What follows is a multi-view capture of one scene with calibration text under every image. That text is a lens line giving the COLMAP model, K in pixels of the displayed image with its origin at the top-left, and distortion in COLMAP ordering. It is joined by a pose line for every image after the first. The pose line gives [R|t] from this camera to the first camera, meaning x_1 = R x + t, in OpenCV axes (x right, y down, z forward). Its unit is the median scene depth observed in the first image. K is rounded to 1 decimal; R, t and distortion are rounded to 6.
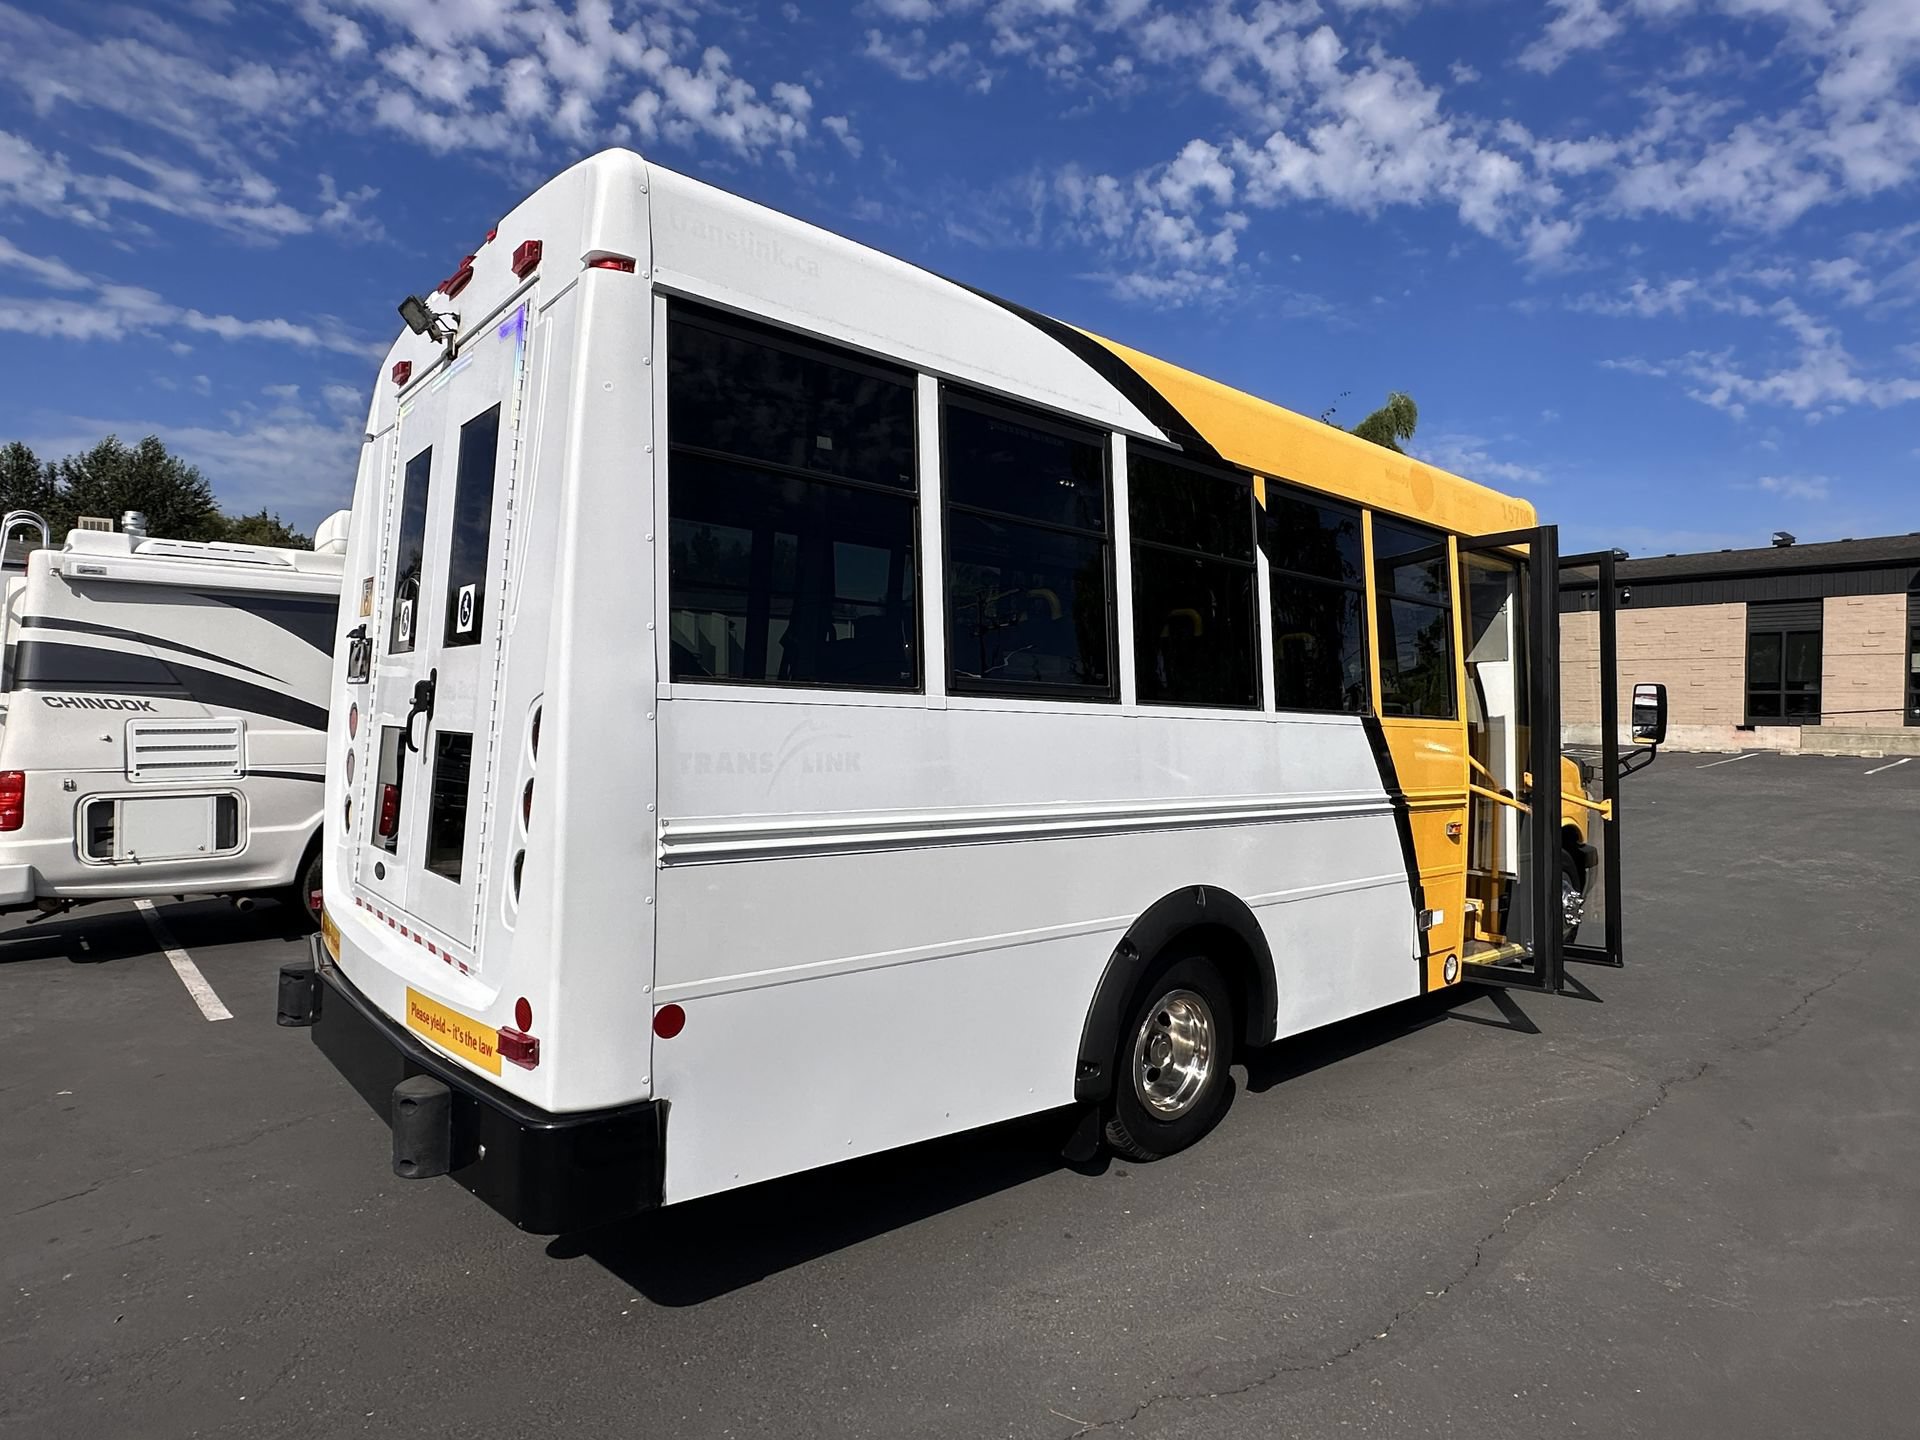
lens RADIAL K [[1062.0, 0, 955.3], [0, 1062.0, 704.5], [0, 0, 1]] dist [-0.004783, 0.002331]
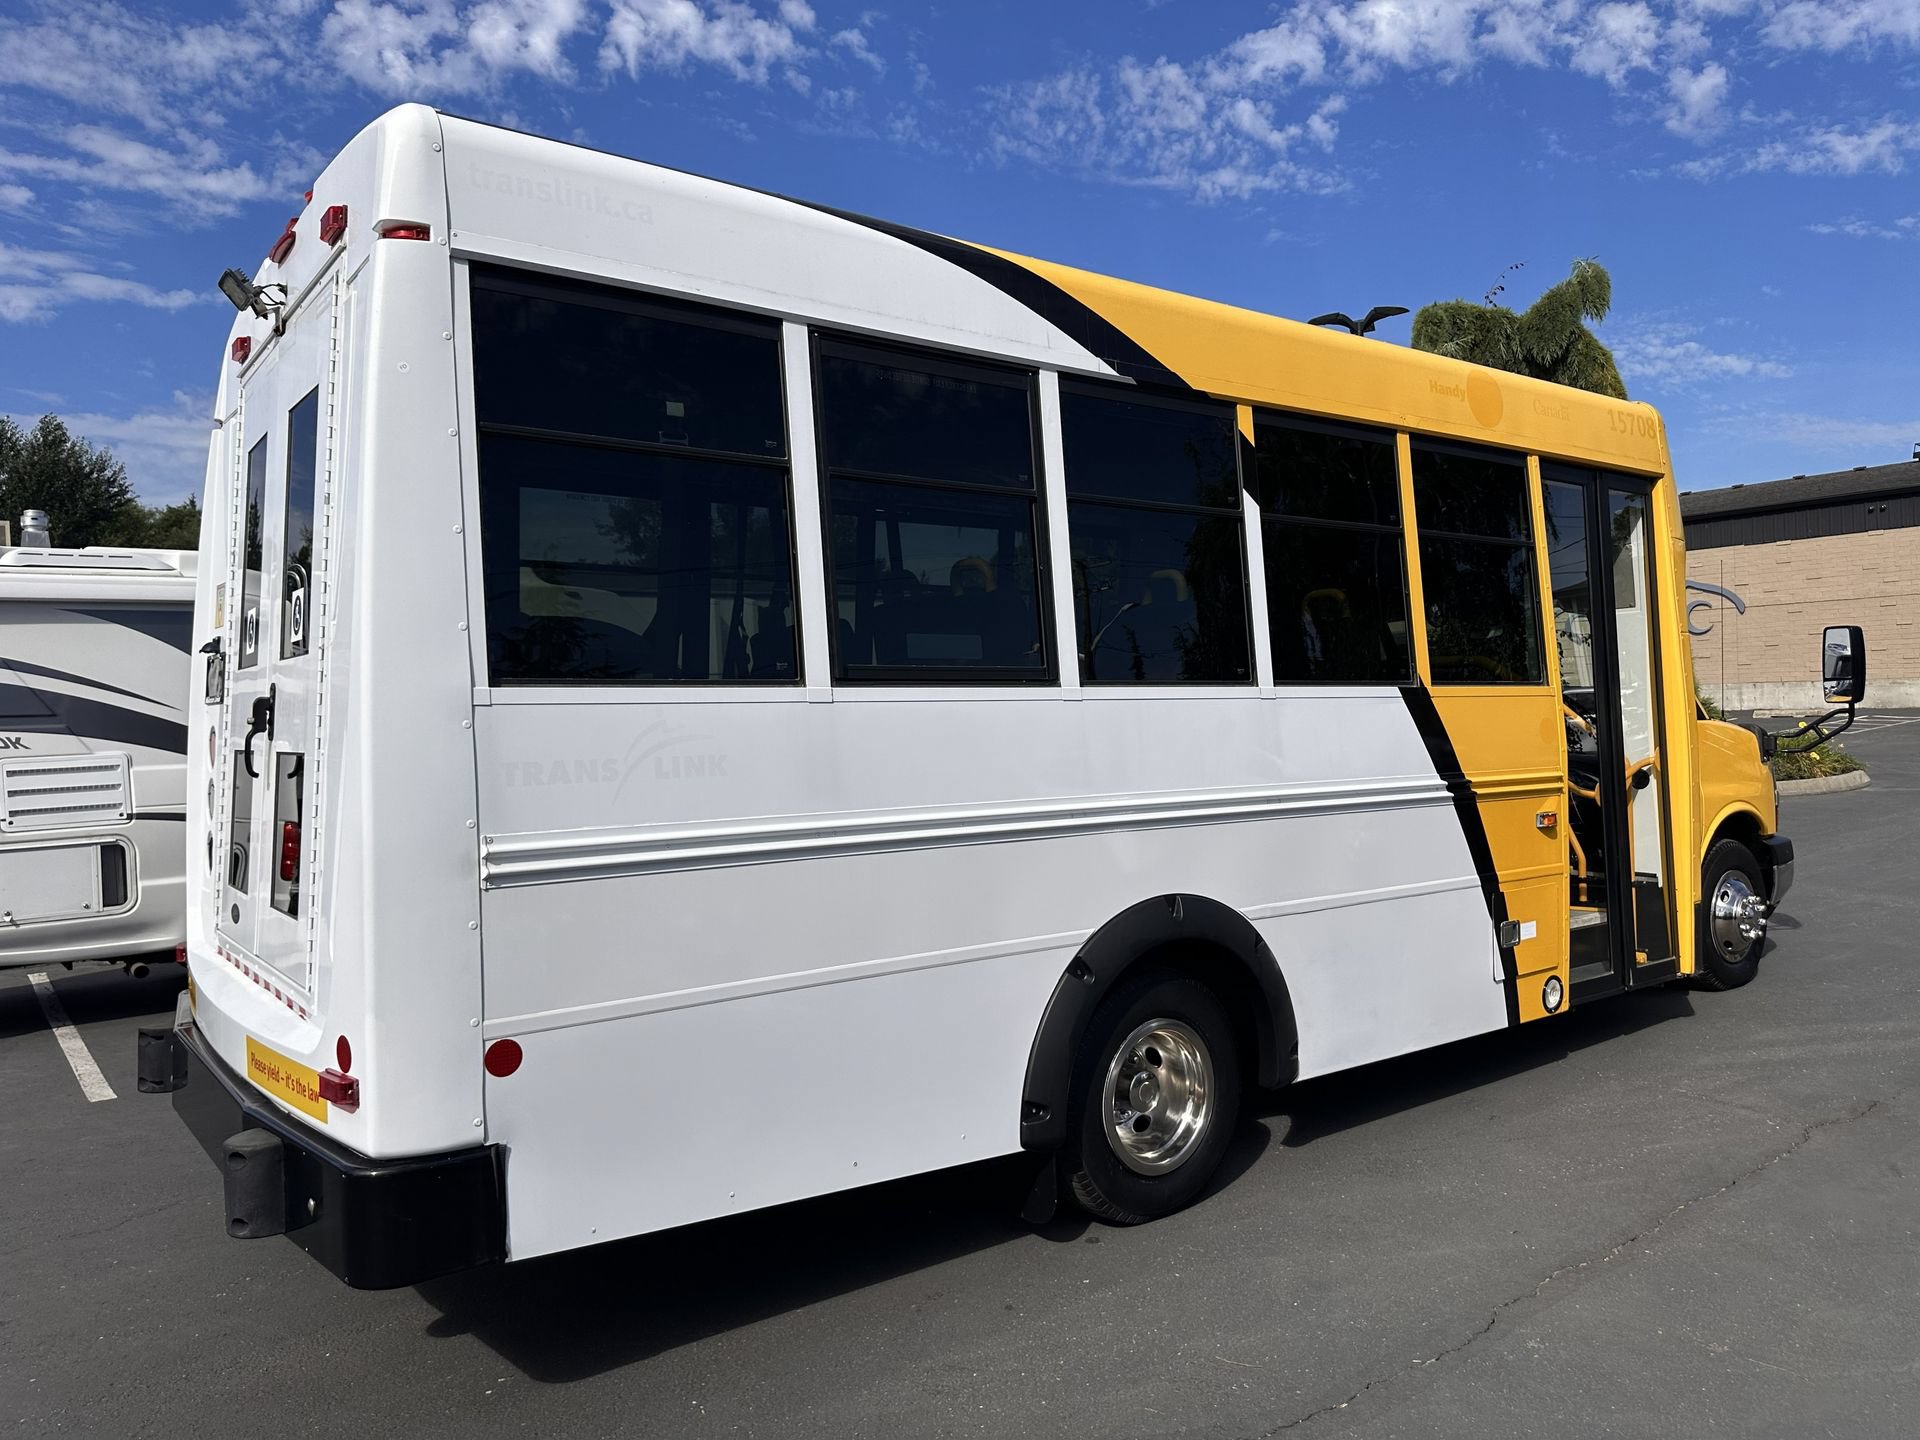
lens RADIAL K [[1428.4, 0, 1051.0], [0, 1428.4, 688.7], [0, 0, 1]] dist [0.051008, -0.074240]
pose [[0.996276, -0.048474, -0.071302, 0.224925], [0.047937, 0.998808, -0.009225, 0.011990], [0.071664, 0.005773, 0.997412, -0.147818]]
